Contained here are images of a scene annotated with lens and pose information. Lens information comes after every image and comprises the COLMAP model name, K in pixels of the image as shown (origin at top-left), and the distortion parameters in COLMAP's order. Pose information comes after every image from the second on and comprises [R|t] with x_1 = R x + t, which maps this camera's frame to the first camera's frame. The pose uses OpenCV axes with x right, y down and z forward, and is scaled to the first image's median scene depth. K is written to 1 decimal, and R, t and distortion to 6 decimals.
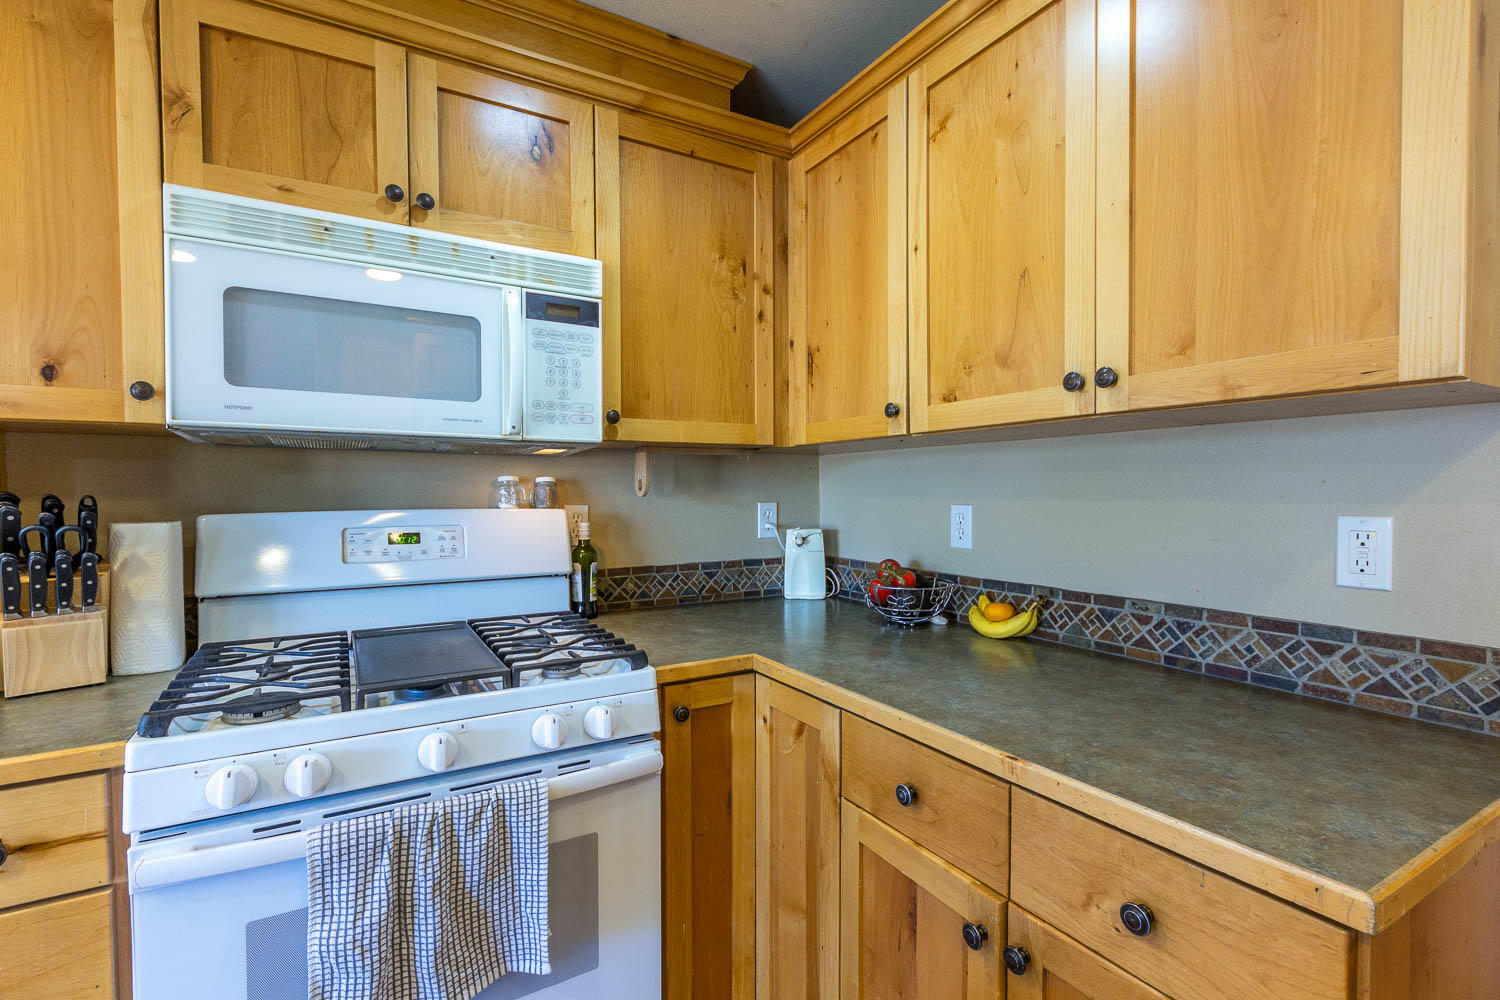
lens RADIAL K [[686.1, 0, 747.4], [0, 686.1, 508.6], [0, 0, 1]] dist [-0.000767, -0.000099]
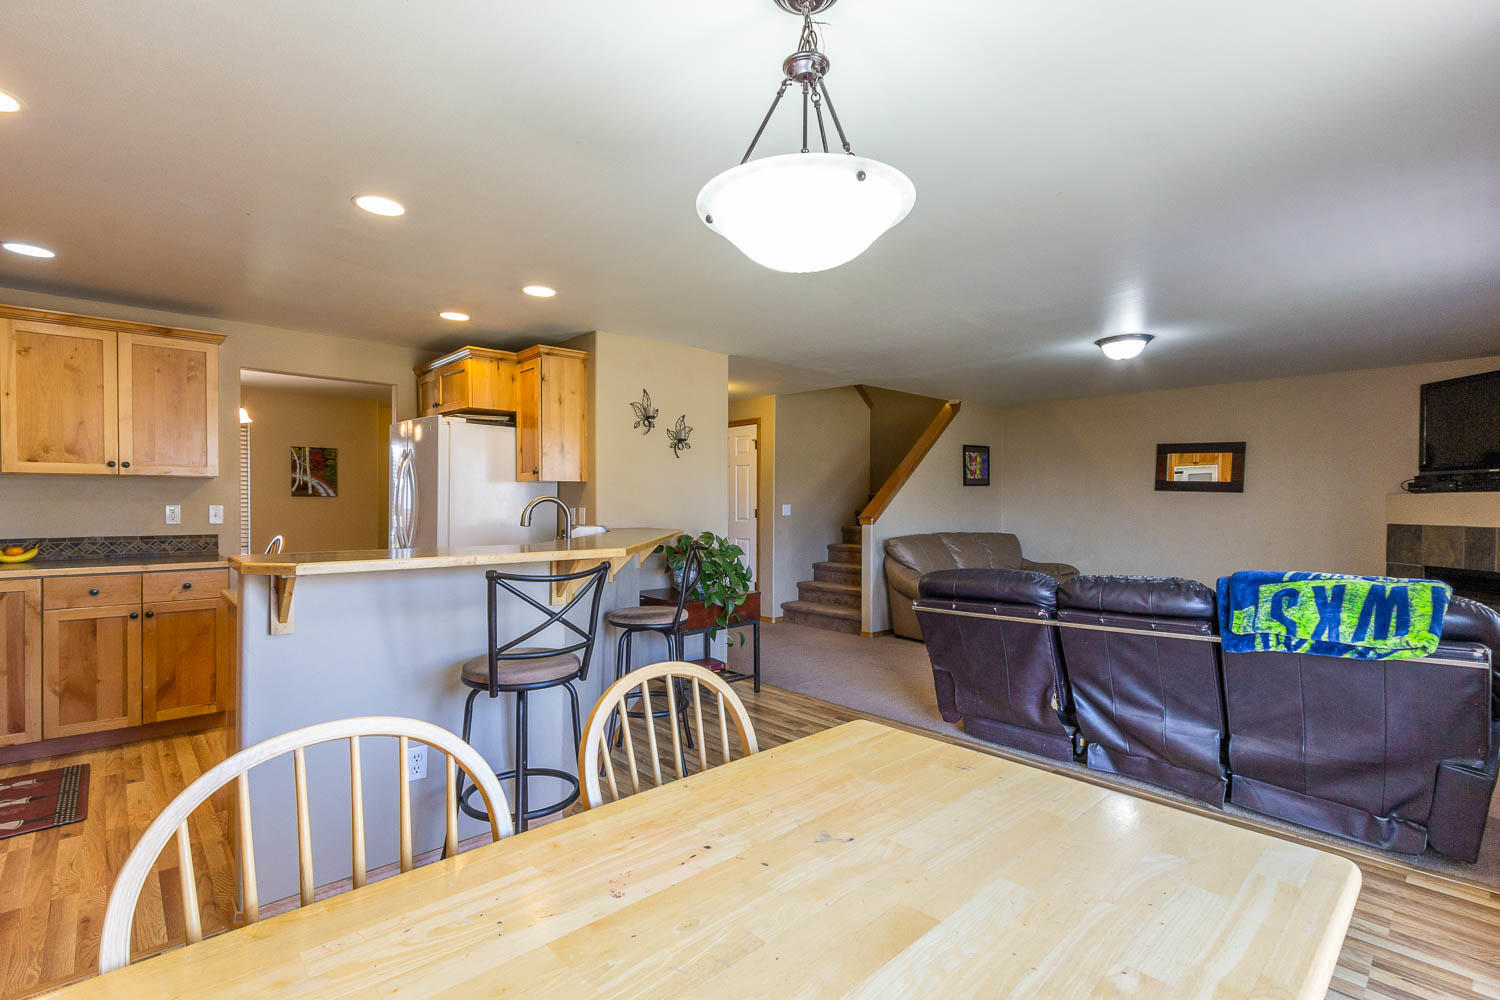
lens RADIAL K [[686.1, 0, 747.4], [0, 686.1, 508.6], [0, 0, 1]] dist [-0.000767, -0.000099]
pose [[-0.217732, -0.009906, 0.975958, -2.412587], [0.022411, 0.999634, 0.015147, 0.030580], [-0.975751, 0.025170, -0.217430, -0.879626]]
